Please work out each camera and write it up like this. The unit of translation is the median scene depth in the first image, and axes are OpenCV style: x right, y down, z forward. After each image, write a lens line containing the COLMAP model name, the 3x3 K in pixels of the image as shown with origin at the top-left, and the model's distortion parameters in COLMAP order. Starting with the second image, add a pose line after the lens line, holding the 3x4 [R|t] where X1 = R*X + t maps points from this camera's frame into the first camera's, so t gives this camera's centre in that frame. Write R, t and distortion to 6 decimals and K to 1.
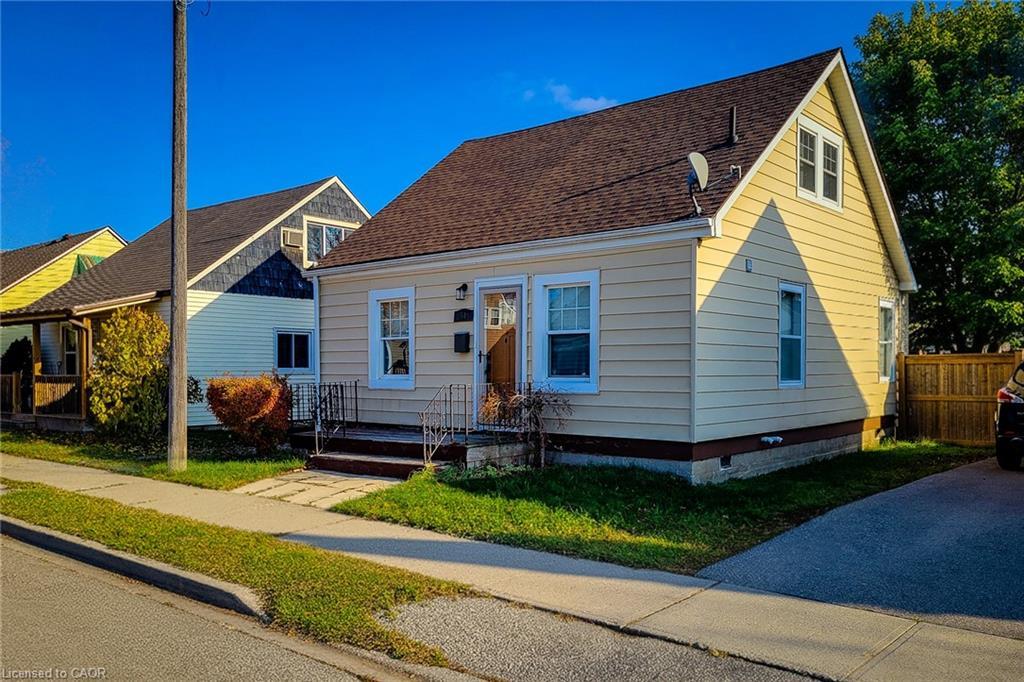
lens RADIAL K [[855.6, 0, 511.9], [0, 855.6, 344.2], [0, 0, 1]] dist [0.002080, 0.000164]
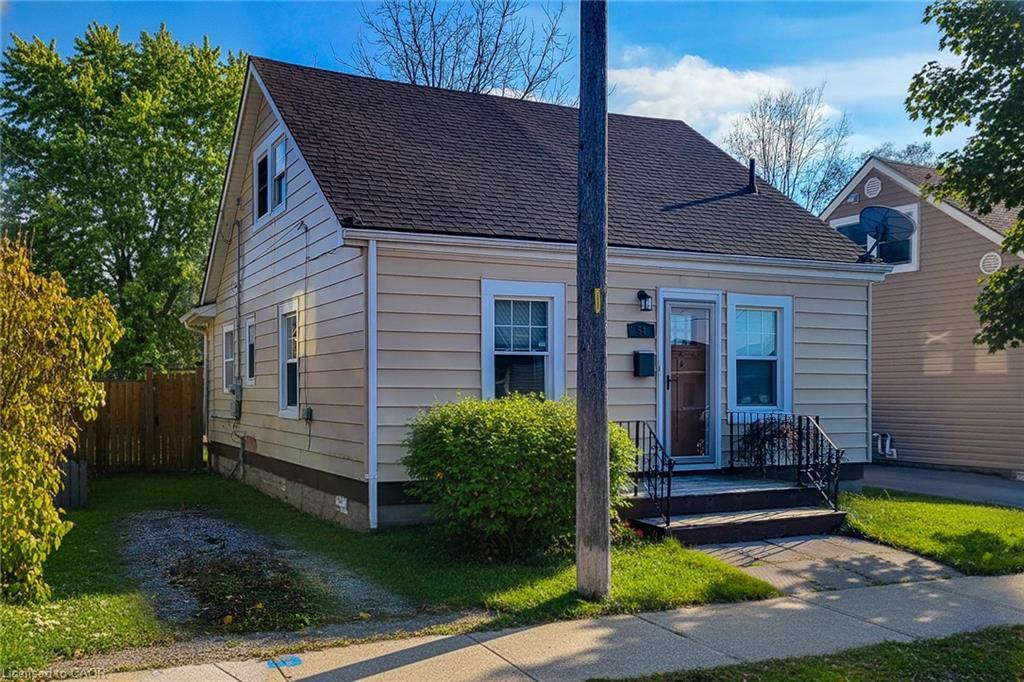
lens RADIAL K [[855.6, 0, 512.0], [0, 855.6, 341.7], [0, 0, 1]] dist [0.002080, 0.000164]
pose [[0.470240, 0.057116, 0.880688, -0.821298], [-0.026156, 0.998367, -0.050782, 0.021023], [-0.882151, 0.000844, 0.470966, 0.735494]]
